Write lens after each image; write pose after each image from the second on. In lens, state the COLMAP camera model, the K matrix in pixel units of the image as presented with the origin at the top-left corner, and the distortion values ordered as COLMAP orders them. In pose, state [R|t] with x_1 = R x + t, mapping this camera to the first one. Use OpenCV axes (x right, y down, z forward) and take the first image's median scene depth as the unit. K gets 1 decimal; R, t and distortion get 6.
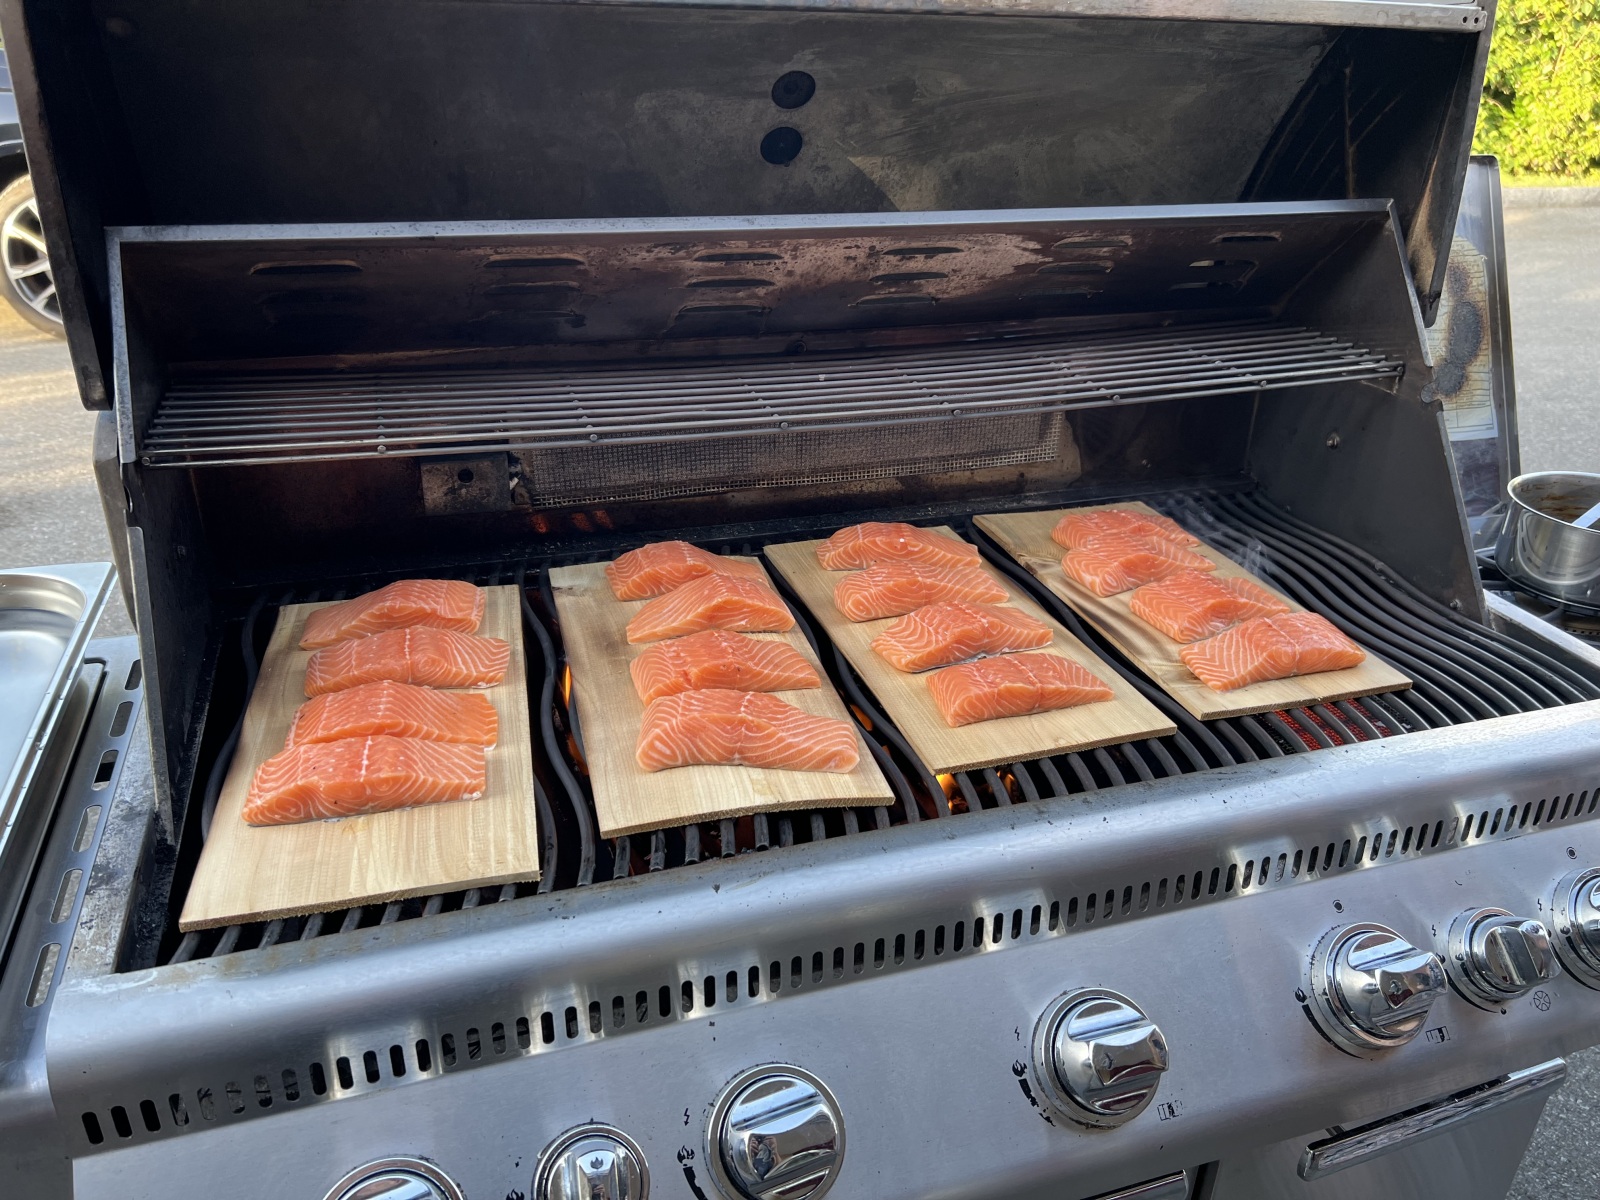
lens RADIAL K [[1212.2, 0, 805.4], [0, 1212.2, 596.9], [0, 0, 1]] dist [0.073986, -0.101807]
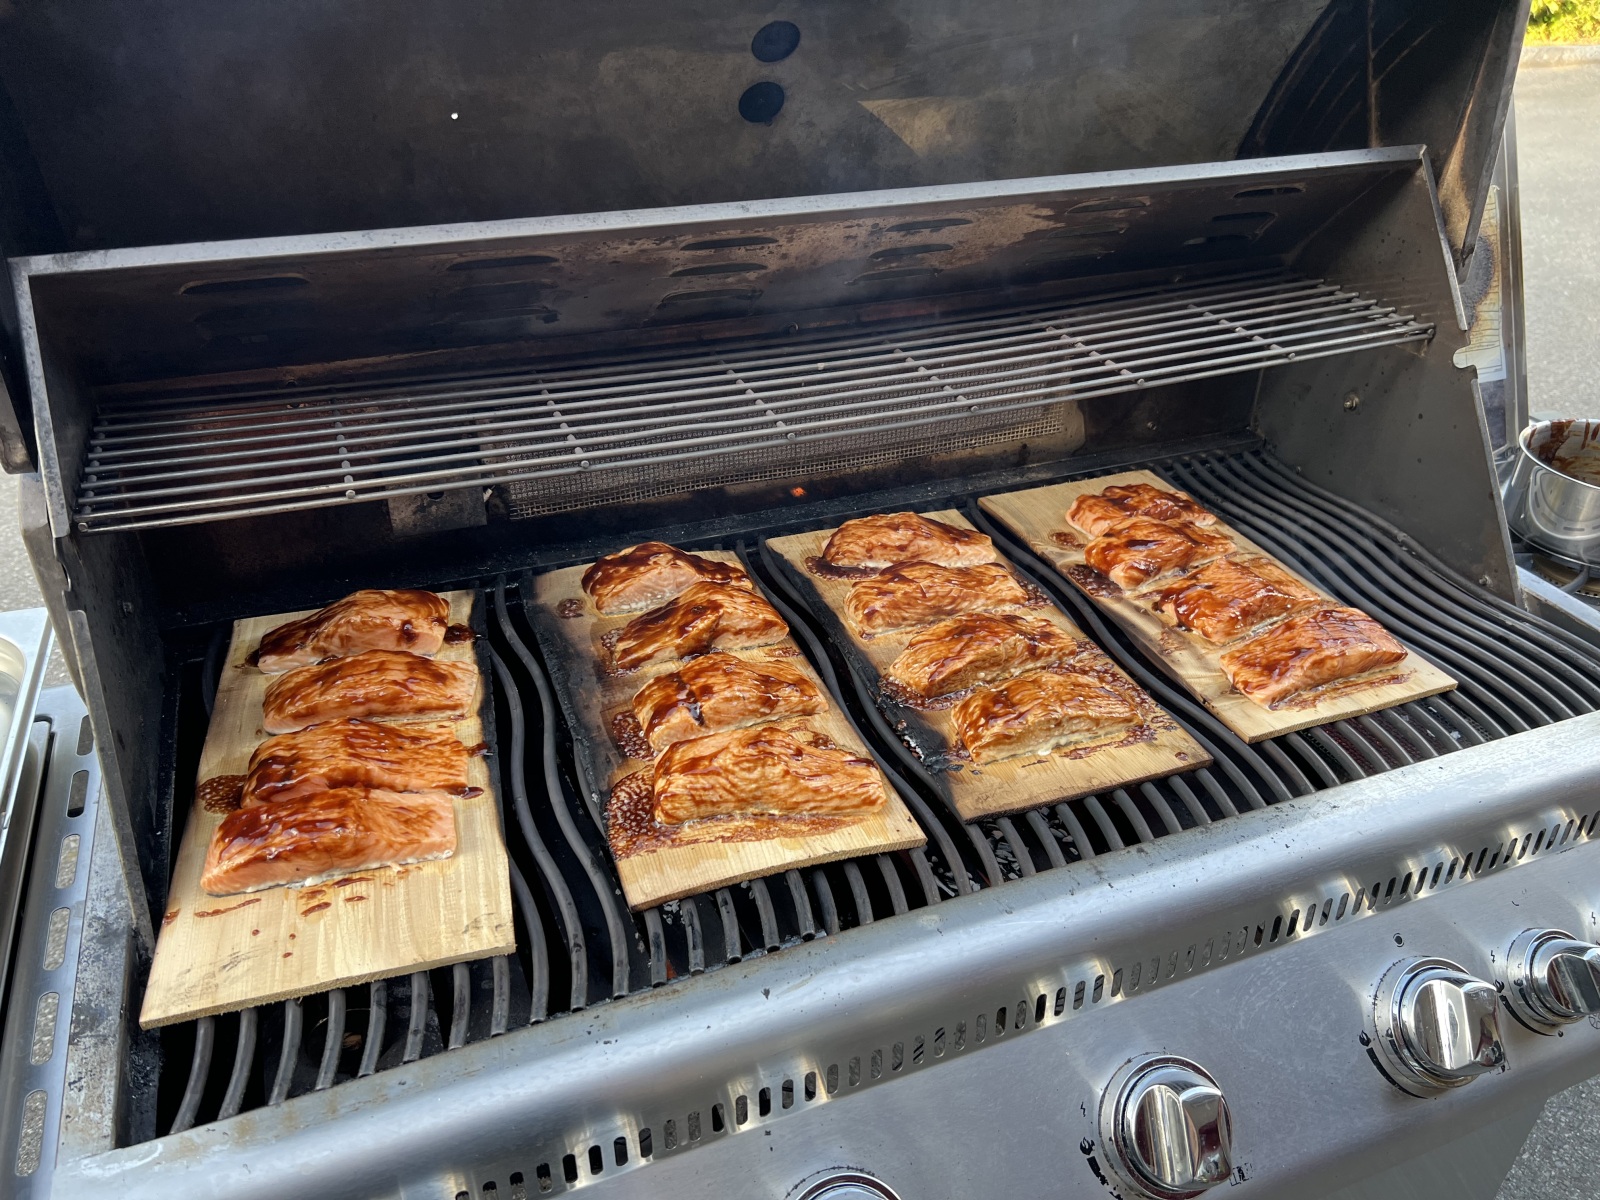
lens RADIAL K [[1209.2, 0, 800.0], [0, 1209.2, 600.0], [0, 0, 1]] dist [0.069429, -0.095426]
pose [[0.998015, -0.042688, 0.046301, -0.056187], [0.037809, 0.994108, 0.101585, -0.107915], [-0.050365, -0.099632, 0.993749, 0.082078]]
